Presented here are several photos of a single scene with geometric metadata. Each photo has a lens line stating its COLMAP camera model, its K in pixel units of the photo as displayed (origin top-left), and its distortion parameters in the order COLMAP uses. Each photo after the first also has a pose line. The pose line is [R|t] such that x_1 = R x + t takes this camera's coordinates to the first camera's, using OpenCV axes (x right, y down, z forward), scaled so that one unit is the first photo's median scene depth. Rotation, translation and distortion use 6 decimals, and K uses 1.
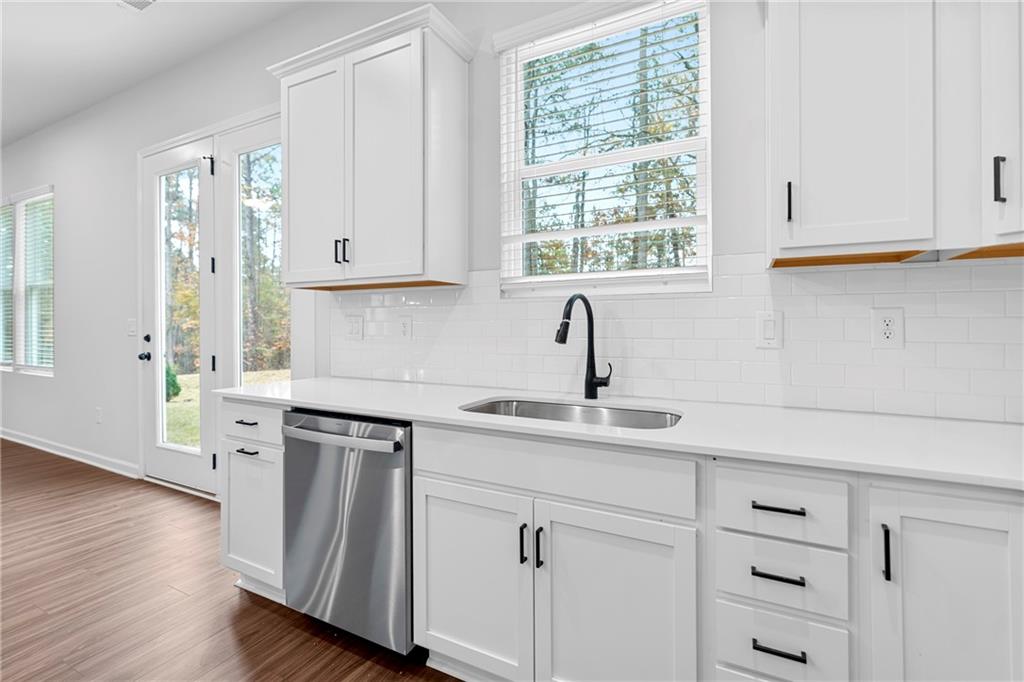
lens RADIAL K [[467.1, 0, 513.4], [0, 467.1, 321.8], [0, 0, 1]] dist [-0.001006, 0.000278]
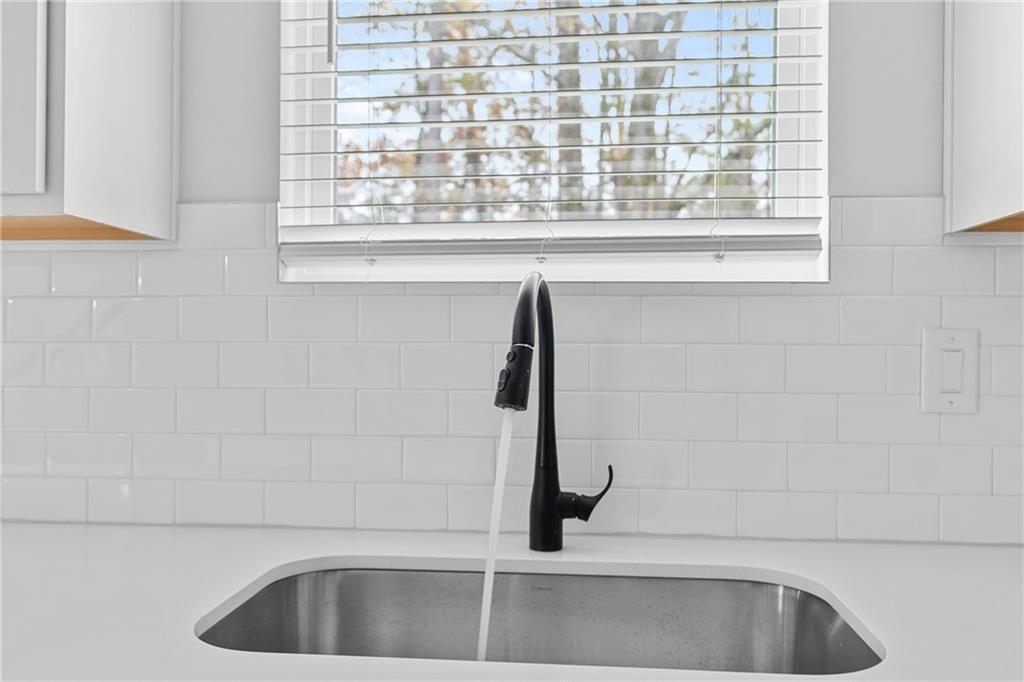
lens RADIAL K [[851.6, 0, 512.0], [0, 851.6, 341.0], [0, 0, 1]] dist [0.000811, -0.000828]
pose [[0.928790, 0.013122, 0.370374, -0.120691], [-0.011310, 0.999911, -0.007064, -0.001096], [-0.370434, 0.002372, 0.928856, 0.364634]]
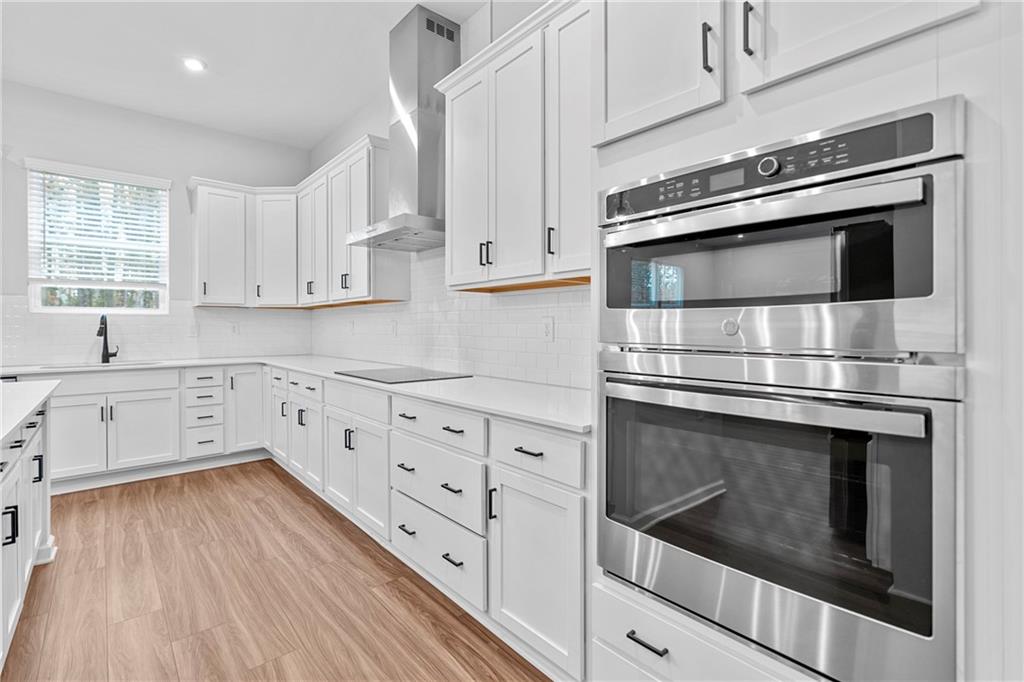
lens RADIAL K [[470.3, 0, 511.1], [0, 470.3, 330.2], [0, 0, 1]] dist [-0.000384, 0.000403]
pose [[0.375276, -0.001549, 0.926912, -1.119606], [-0.001274, 0.999997, 0.002187, 0.009275], [-0.926912, -0.002001, 0.375273, -1.498826]]
